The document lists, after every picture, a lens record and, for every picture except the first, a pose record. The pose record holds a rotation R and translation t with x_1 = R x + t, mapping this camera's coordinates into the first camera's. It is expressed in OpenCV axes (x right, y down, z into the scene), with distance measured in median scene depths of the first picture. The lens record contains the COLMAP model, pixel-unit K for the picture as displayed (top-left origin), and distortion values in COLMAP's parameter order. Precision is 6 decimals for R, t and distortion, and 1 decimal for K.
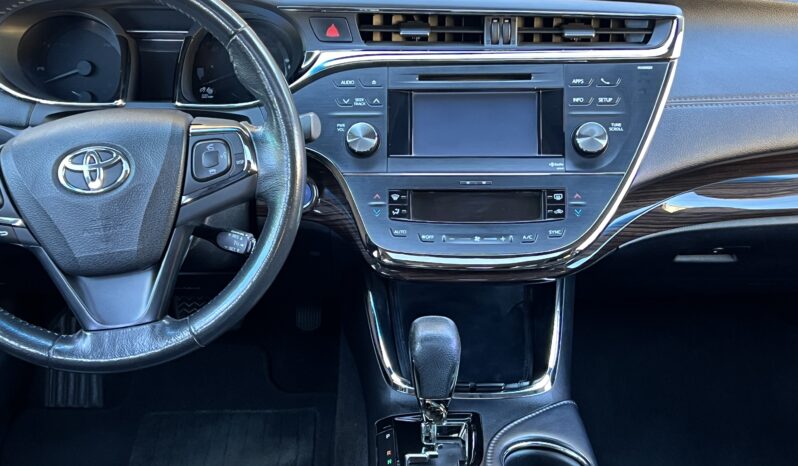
lens RADIAL K [[1044.9, 0, 394.6], [0, 1044.9, 245.2], [0, 0, 1]] dist [0.161502, -0.020707]
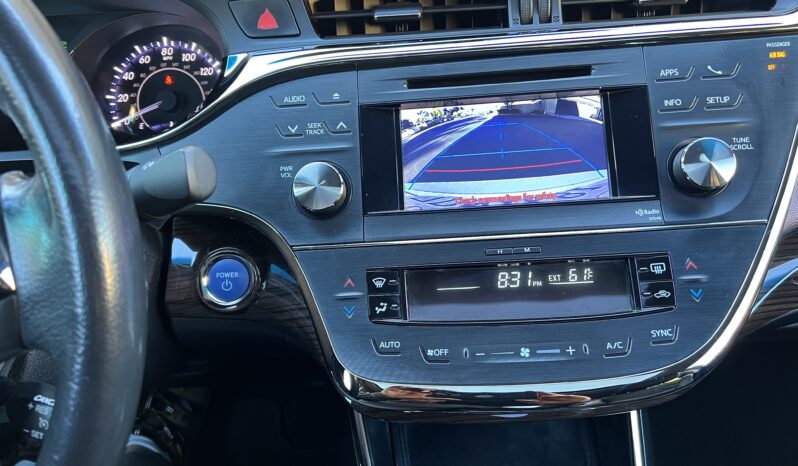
lens RADIAL K [[610.5, 0, 399.8], [0, 610.5, 240.8], [0, 0, 1]] dist [0.061978, -0.089519]
pose [[0.998020, -0.058470, -0.023167, 0.021668], [0.058512, 0.998286, 0.001161, -0.068793], [0.023060, -0.002514, 0.999731, 0.645382]]
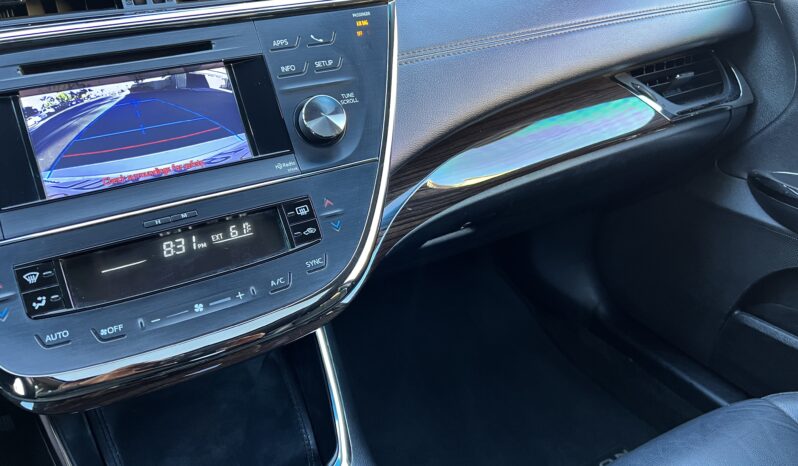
lens RADIAL K [[610.5, 0, 399.8], [0, 610.5, 240.8], [0, 0, 1]] dist [0.061978, -0.089519]
pose [[0.877192, -0.256868, 0.405651, 0.044841], [0.244190, 0.966107, 0.083719, -0.044090], [-0.413407, 0.025618, 0.910186, 0.604267]]
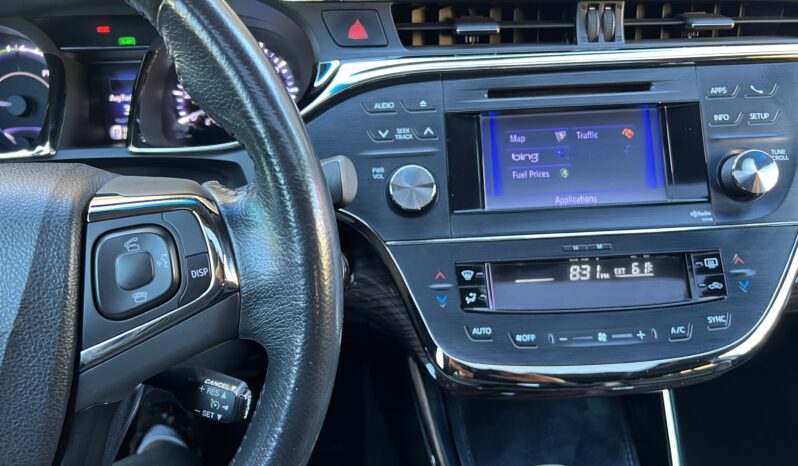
lens RADIAL K [[610.5, 0, 399.8], [0, 610.5, 240.8], [0, 0, 1]] dist [0.061978, -0.089519]
pose [[0.996940, -0.052132, 0.058243, -0.062943], [0.050113, 0.998109, 0.035608, -0.082809], [-0.059989, -0.032581, 0.997667, 0.610676]]
